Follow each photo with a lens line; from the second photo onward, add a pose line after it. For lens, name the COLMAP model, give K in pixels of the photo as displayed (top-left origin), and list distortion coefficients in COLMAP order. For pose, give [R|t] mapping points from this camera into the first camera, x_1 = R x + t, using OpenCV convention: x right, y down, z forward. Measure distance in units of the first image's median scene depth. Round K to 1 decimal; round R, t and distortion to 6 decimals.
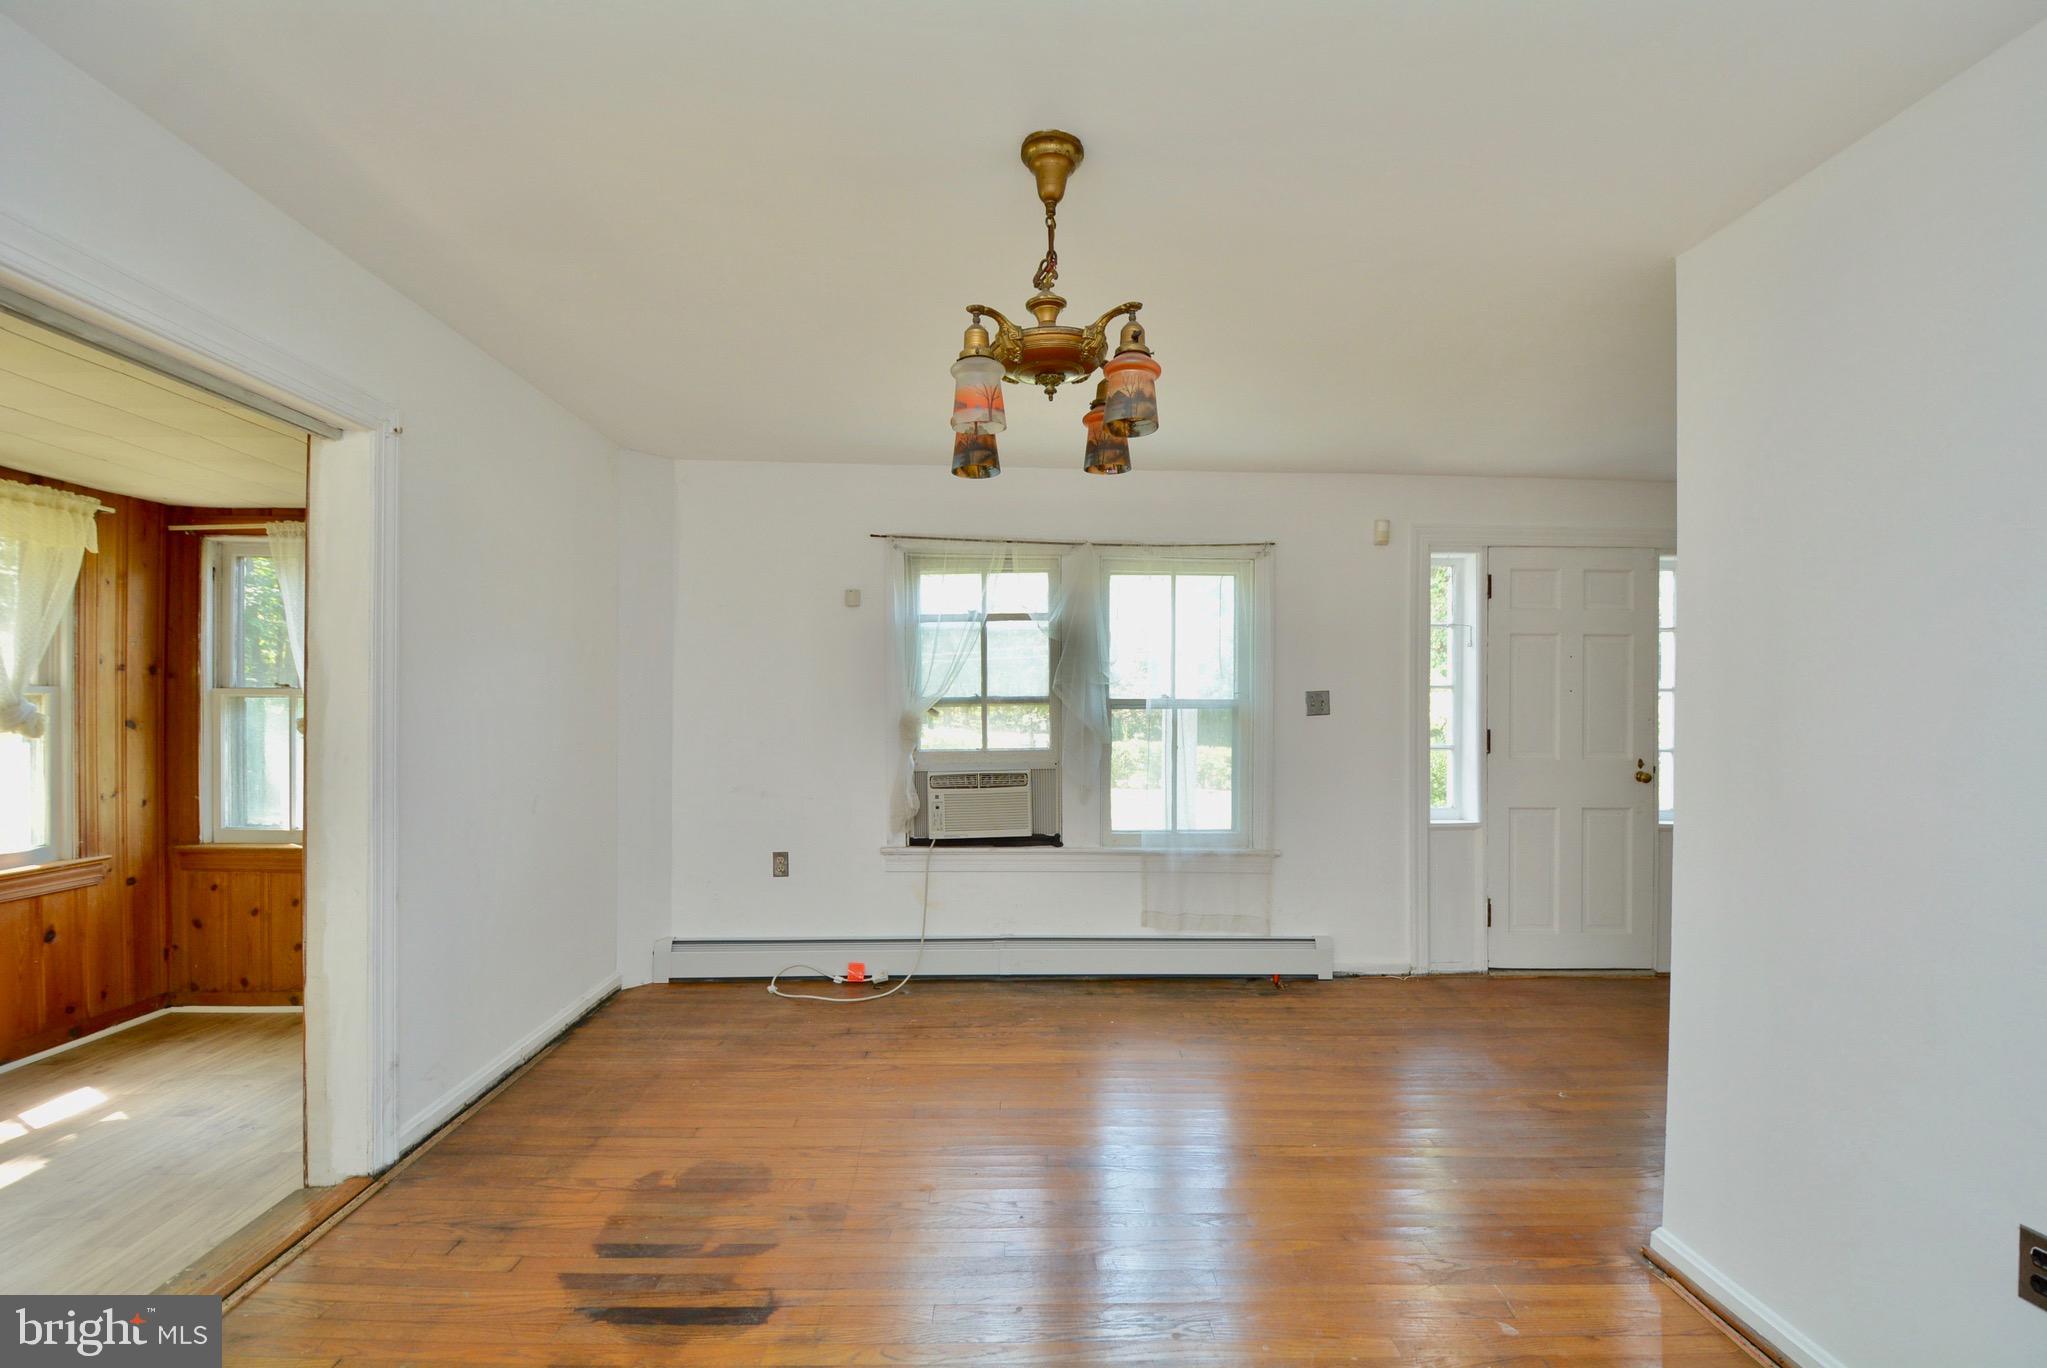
lens RADIAL K [[750.2, 0, 1014.3], [0, 750.2, 709.1], [0, 0, 1]] dist [-0.028685, -0.000343]
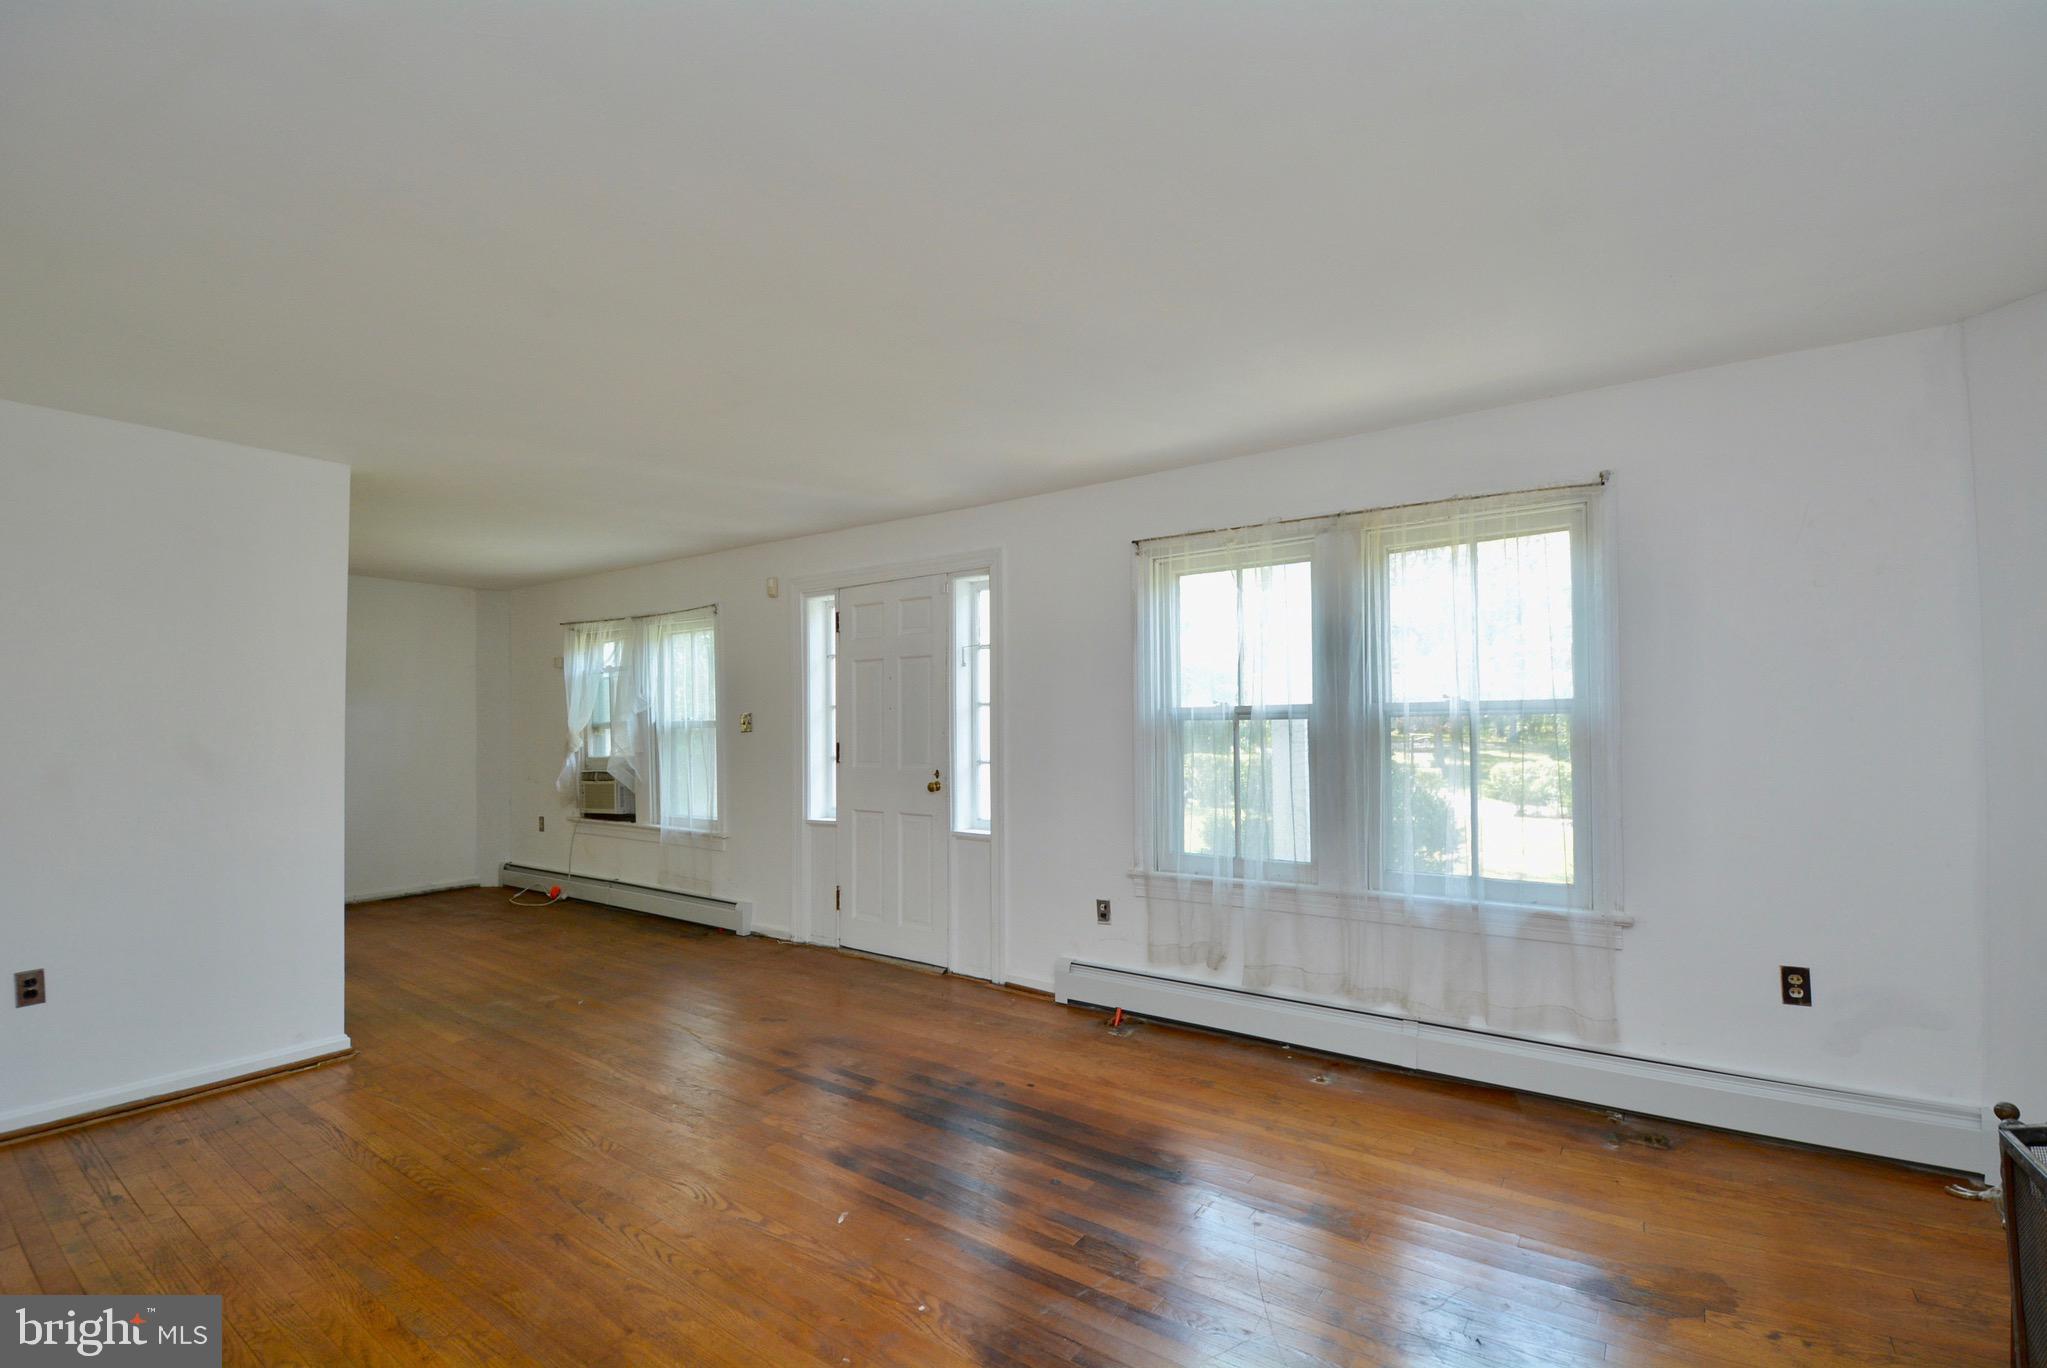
lens RADIAL K [[901.1, 0, 1040.8], [0, 901.1, 694.4], [0, 0, 1]] dist [-0.011535, -0.004054]
pose [[0.803081, -0.038262, -0.594641, 1.852278], [0.018349, 0.999051, -0.039502, 0.013915], [0.595588, 0.020813, 0.803020, 0.038501]]
